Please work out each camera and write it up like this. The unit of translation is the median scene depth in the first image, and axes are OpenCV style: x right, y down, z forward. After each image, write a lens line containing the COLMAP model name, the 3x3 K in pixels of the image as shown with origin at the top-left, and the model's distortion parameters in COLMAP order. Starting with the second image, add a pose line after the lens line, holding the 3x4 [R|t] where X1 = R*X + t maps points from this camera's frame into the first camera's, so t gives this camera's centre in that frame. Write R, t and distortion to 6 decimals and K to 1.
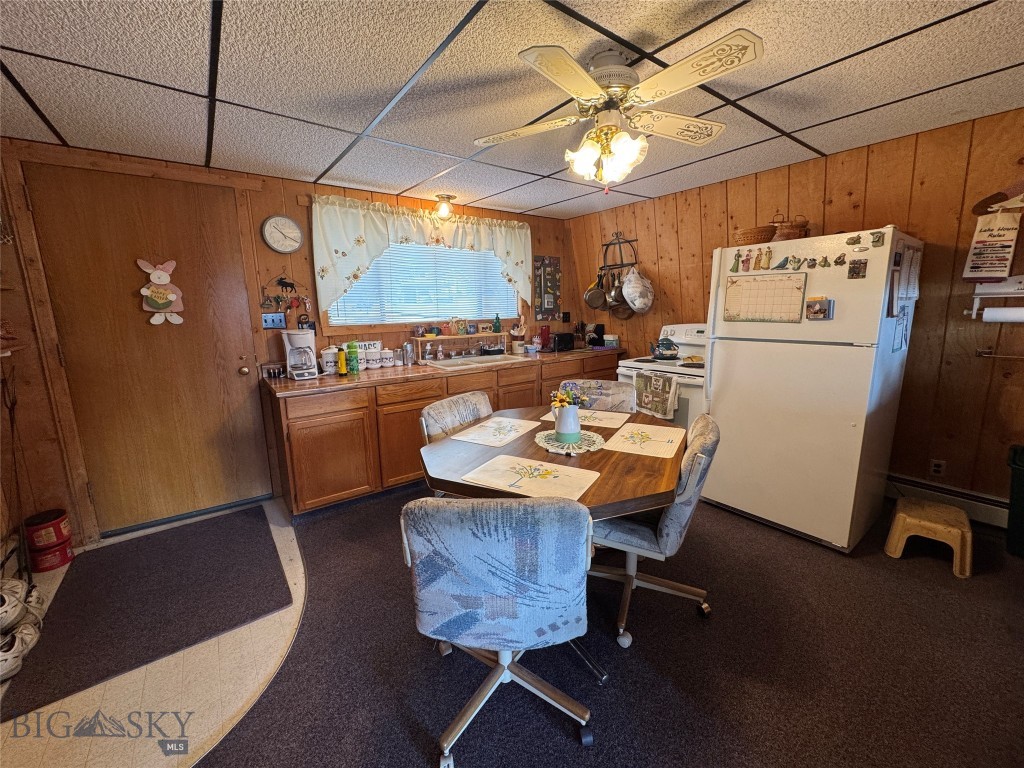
lens RADIAL K [[406.5, 0, 509.9], [0, 406.5, 381.2], [0, 0, 1]] dist [0.000005, 0.000004]
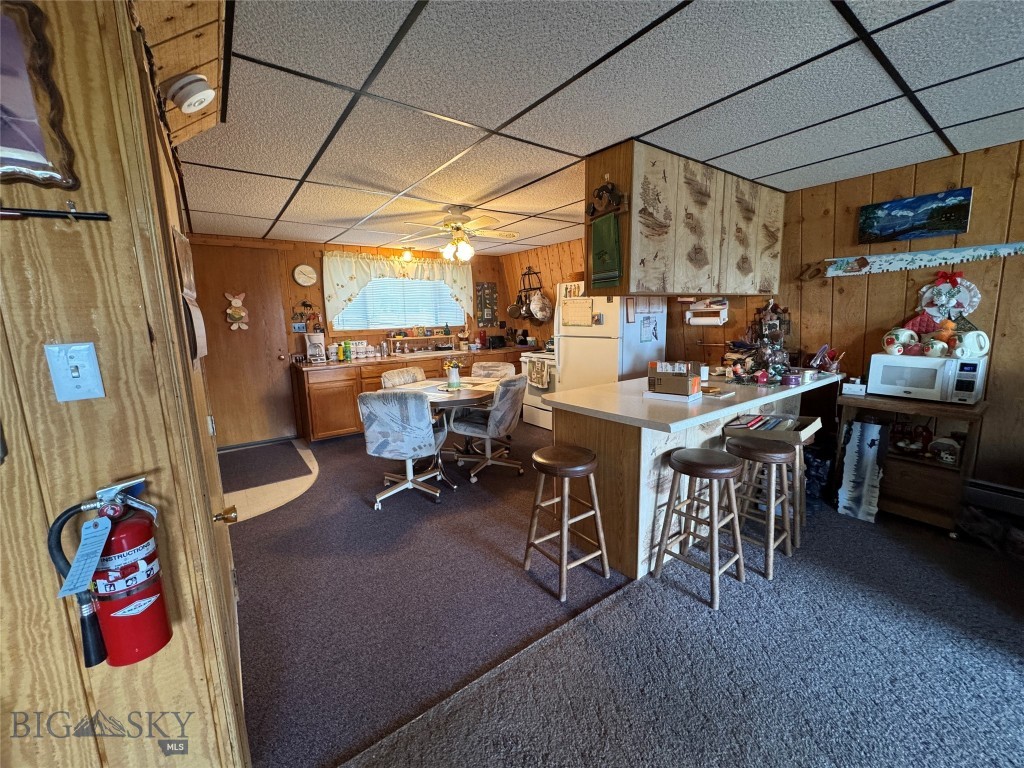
lens RADIAL K [[406.5, 0, 509.9], [0, 406.5, 381.2], [0, 0, 1]] dist [0.000005, 0.000004]
pose [[0.999898, -0.004029, -0.013717, 0.273395], [0.003727, 0.999751, -0.021980, 0.100606], [0.013802, 0.021927, 0.999664, -0.587515]]
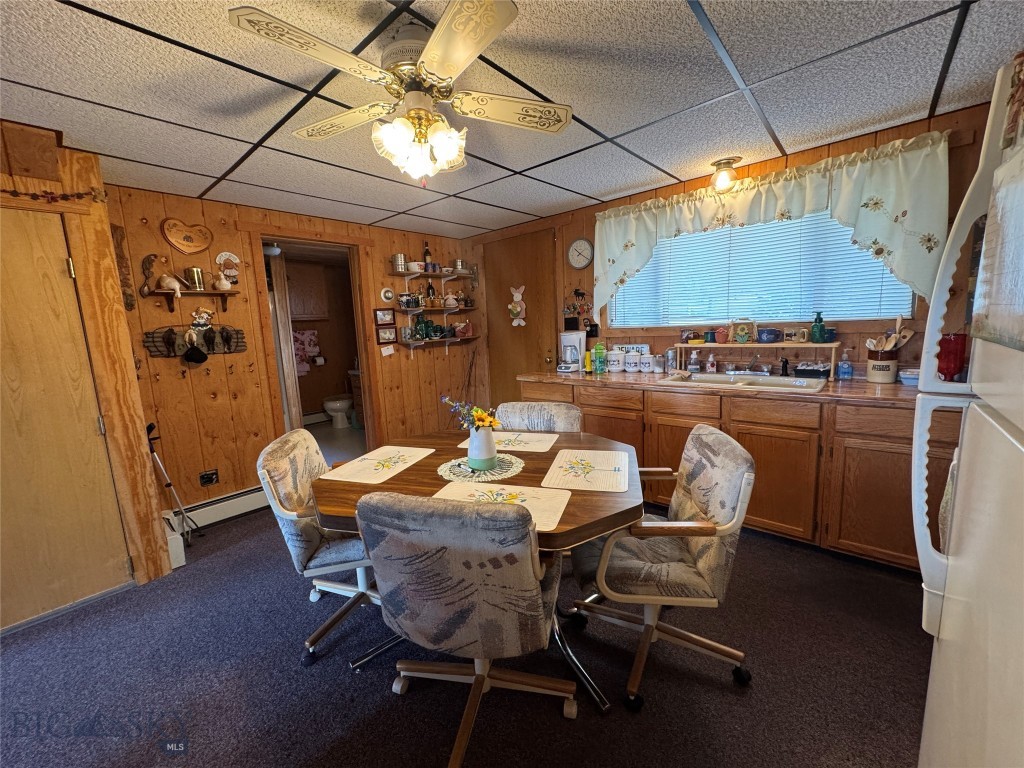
lens RADIAL K [[406.5, 0, 509.9], [0, 406.5, 381.2], [0, 0, 1]] dist [0.000005, 0.000004]
pose [[0.210758, 0.145615, -0.966632, 0.606594], [-0.132333, 0.983990, 0.119377, -0.093679], [0.968540, 0.102757, 0.226654, 0.519509]]
